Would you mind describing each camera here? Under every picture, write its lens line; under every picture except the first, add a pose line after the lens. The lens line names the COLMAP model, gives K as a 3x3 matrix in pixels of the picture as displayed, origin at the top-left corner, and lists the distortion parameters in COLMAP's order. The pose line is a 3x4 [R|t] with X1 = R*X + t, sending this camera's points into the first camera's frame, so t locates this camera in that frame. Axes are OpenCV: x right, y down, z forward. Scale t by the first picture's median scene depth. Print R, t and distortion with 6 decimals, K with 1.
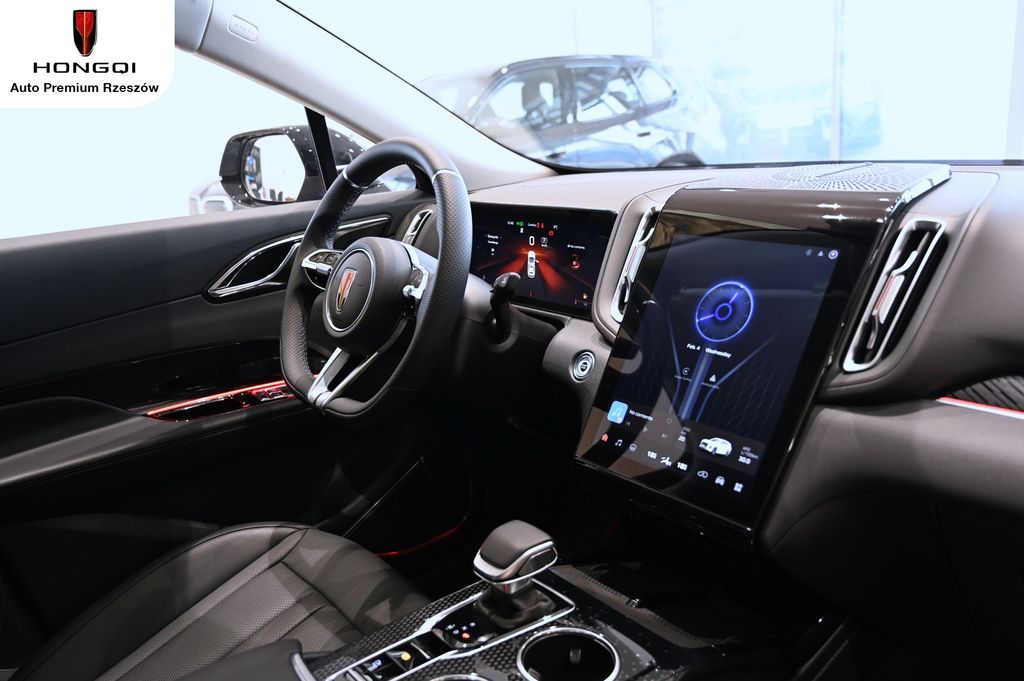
lens RADIAL K [[810.3, 0, 506.1], [0, 810.3, 341.7], [0, 0, 1]] dist [-0.006577, -0.002241]
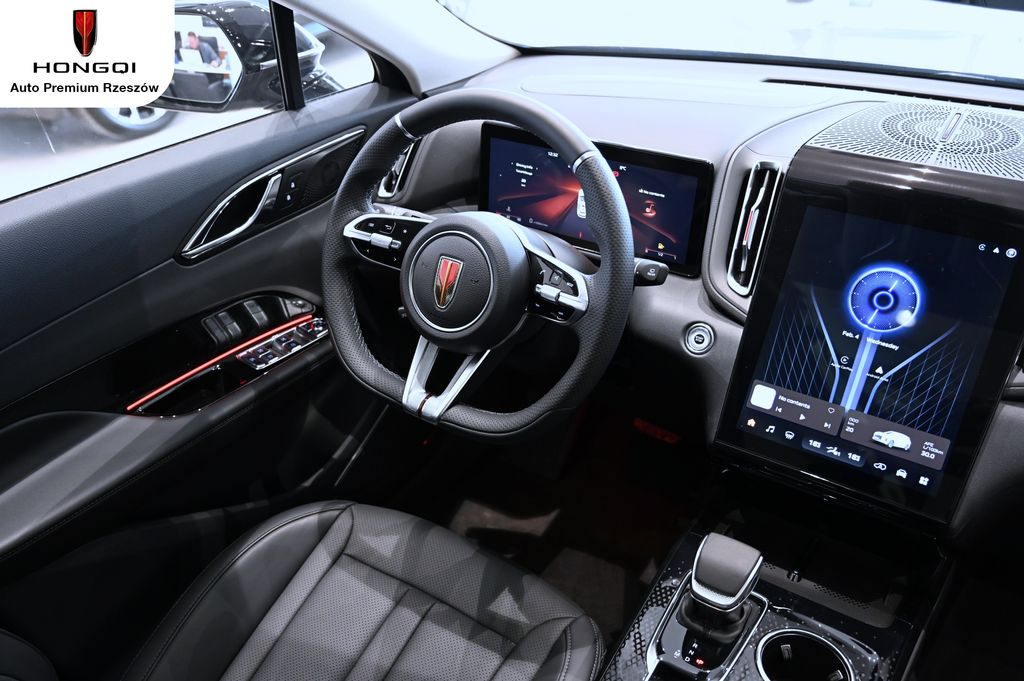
lens RADIAL K [[810.3, 0, 506.1], [0, 810.3, 341.7], [0, 0, 1]] dist [-0.006577, -0.002241]
pose [[0.945098, -0.125910, 0.301555, -0.459243], [0.039029, 0.959678, 0.278378, -0.271436], [-0.324447, -0.251325, 0.911905, 0.214928]]
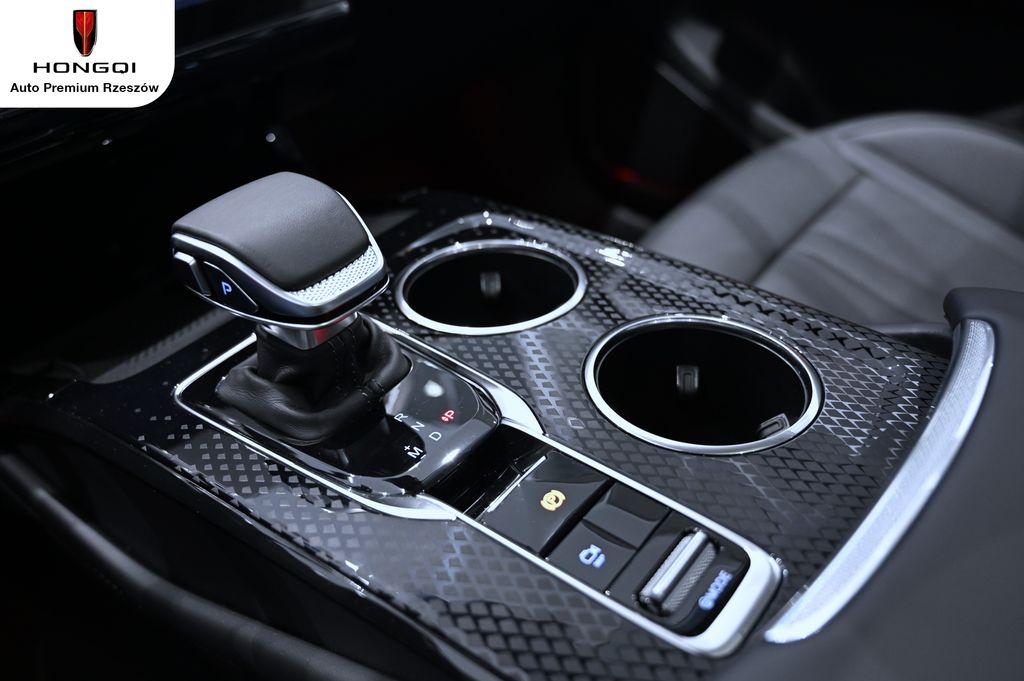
lens RADIAL K [[815.7, 0, 512.0], [0, 815.7, 340.5], [0, 0, 1]] dist [0.058343, 0.000855]
pose [[-0.227884, -0.517412, 0.824836, -0.326682], [0.330013, 0.755942, 0.565370, 0.093428], [-0.916057, 0.401045, -0.001515, 0.817333]]
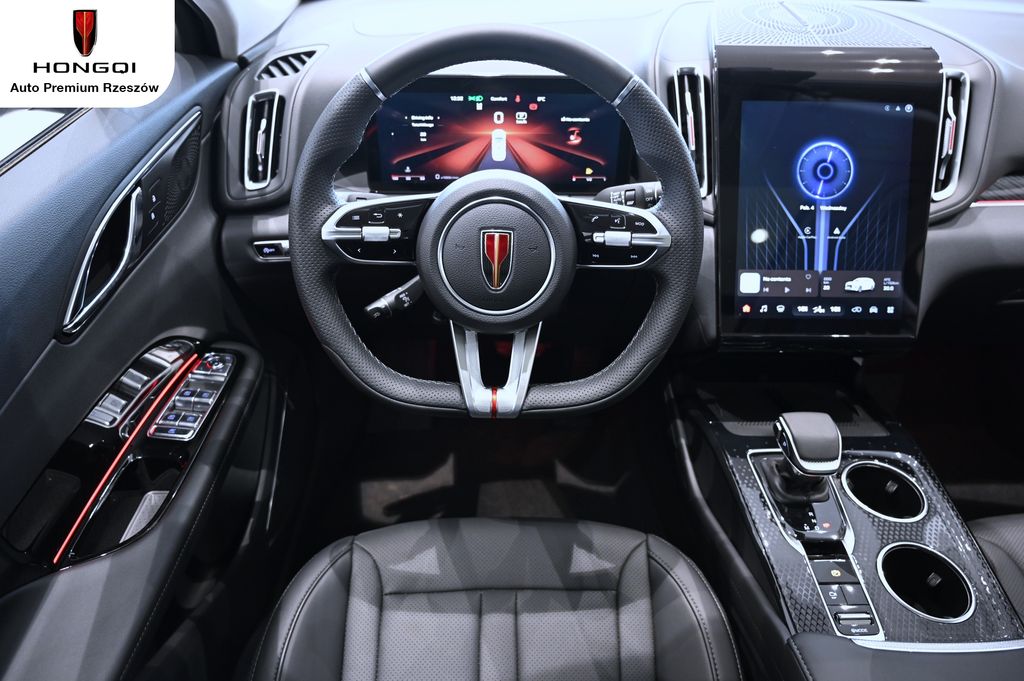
lens RADIAL K [[702.8, 0, 512.4], [0, 702.8, 344.5], [0, 0, 1]] dist [-0.011763, 0.001344]
pose [[0.602789, -0.434000, 0.669544, -0.736654], [0.159979, 0.887831, 0.431465, -0.303725], [-0.781698, -0.152970, 0.604606, 0.674916]]
